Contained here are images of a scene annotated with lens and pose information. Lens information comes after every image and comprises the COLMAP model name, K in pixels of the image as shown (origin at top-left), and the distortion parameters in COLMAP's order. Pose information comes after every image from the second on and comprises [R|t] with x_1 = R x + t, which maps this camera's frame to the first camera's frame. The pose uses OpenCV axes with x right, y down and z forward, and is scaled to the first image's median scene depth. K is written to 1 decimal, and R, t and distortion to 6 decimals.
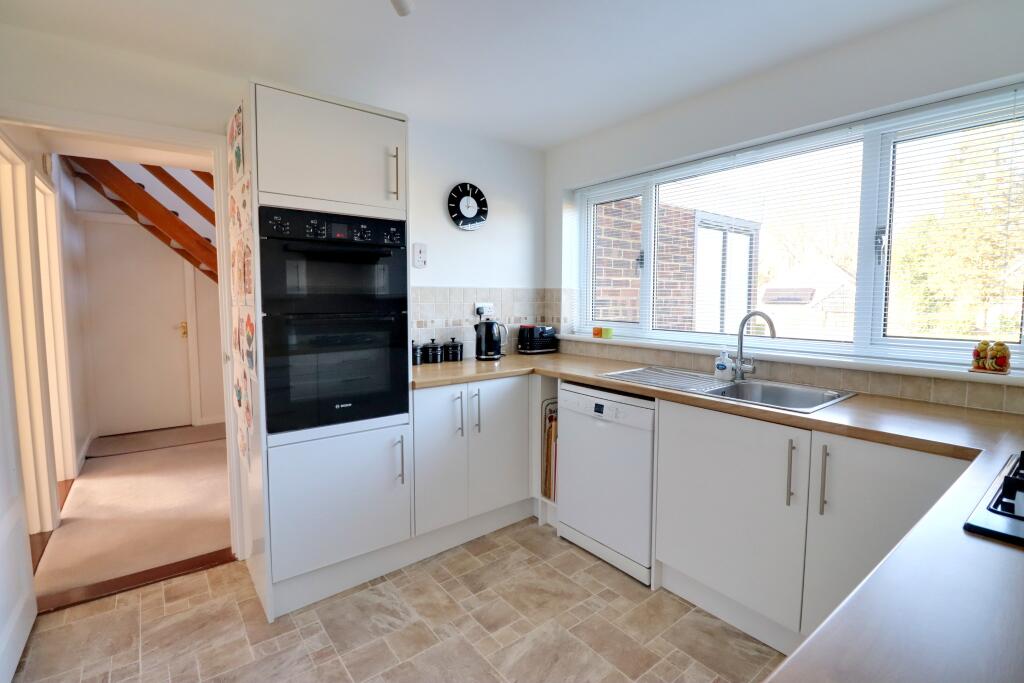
lens RADIAL K [[473.3, 0, 514.3], [0, 473.3, 334.7], [0, 0, 1]] dist [0.003160, 0.000216]
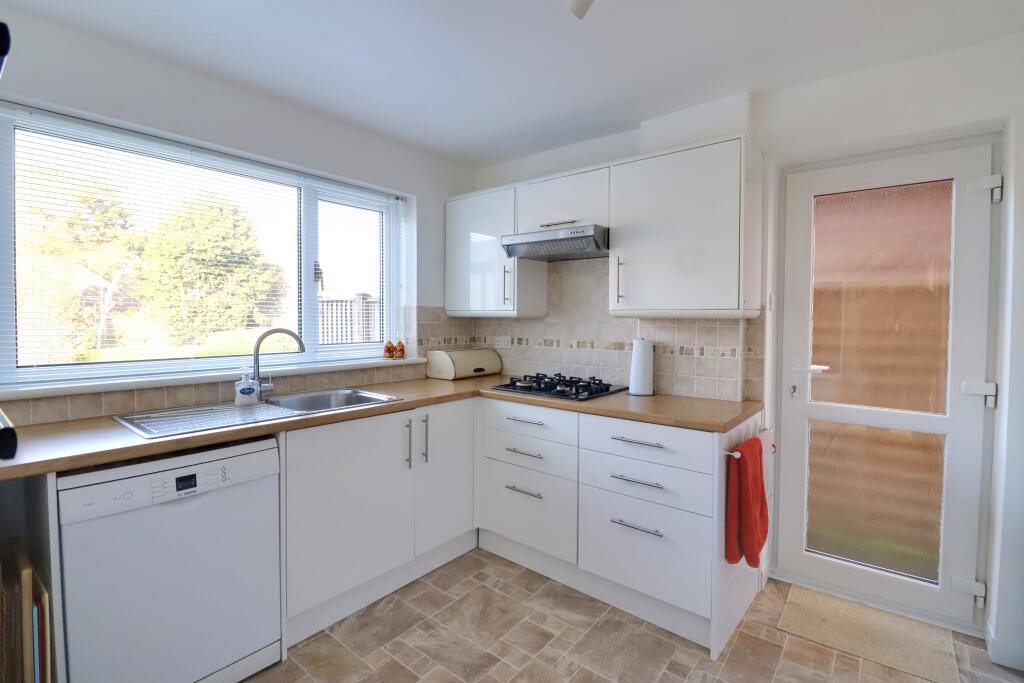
lens RADIAL K [[477.9, 0, 512.0], [0, 477.9, 341.5], [0, 0, 1]] dist [-0.016145, -0.000513]
pose [[-0.220280, -0.049672, 0.974171, -0.671130], [0.073598, 0.995009, 0.067376, -0.060860], [-0.972656, 0.086539, -0.215525, 0.835945]]
